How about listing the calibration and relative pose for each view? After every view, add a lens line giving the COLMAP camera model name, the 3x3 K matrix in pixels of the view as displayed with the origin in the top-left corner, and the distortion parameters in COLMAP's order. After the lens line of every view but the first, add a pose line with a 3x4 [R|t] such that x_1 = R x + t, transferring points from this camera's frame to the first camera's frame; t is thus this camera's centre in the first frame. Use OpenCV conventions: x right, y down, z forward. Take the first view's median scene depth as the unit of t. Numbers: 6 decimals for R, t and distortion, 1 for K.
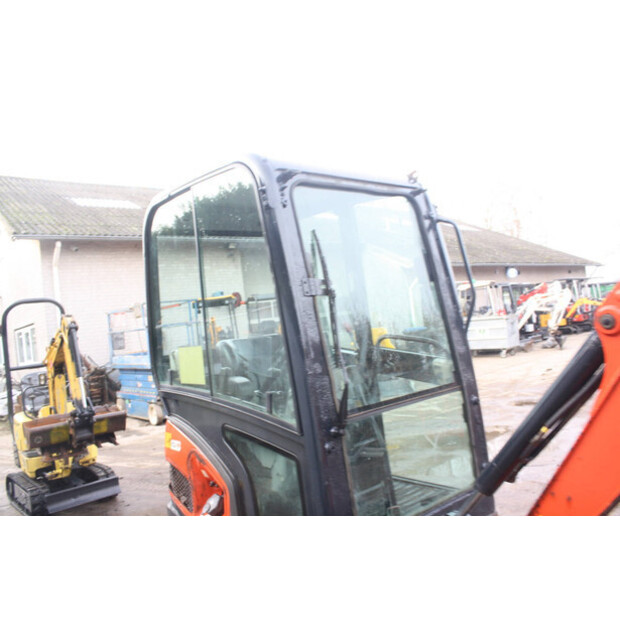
lens RADIAL K [[521.7, 0, 310.0], [0, 521.7, 310.0], [0, 0, 1]] dist [-0.167595, 0.148813]
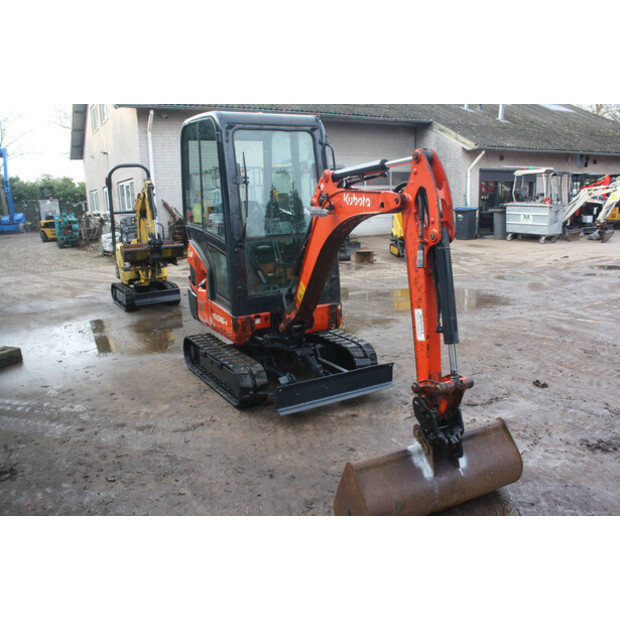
lens RADIAL K [[521.7, 0, 310.0], [0, 521.7, 310.0], [0, 0, 1]] dist [-0.167595, 0.148813]
pose [[0.980627, 0.114288, -0.159091, 0.252196], [-0.070490, 0.963634, 0.257762, -0.034032], [0.182764, -0.241554, 0.953021, -0.410645]]
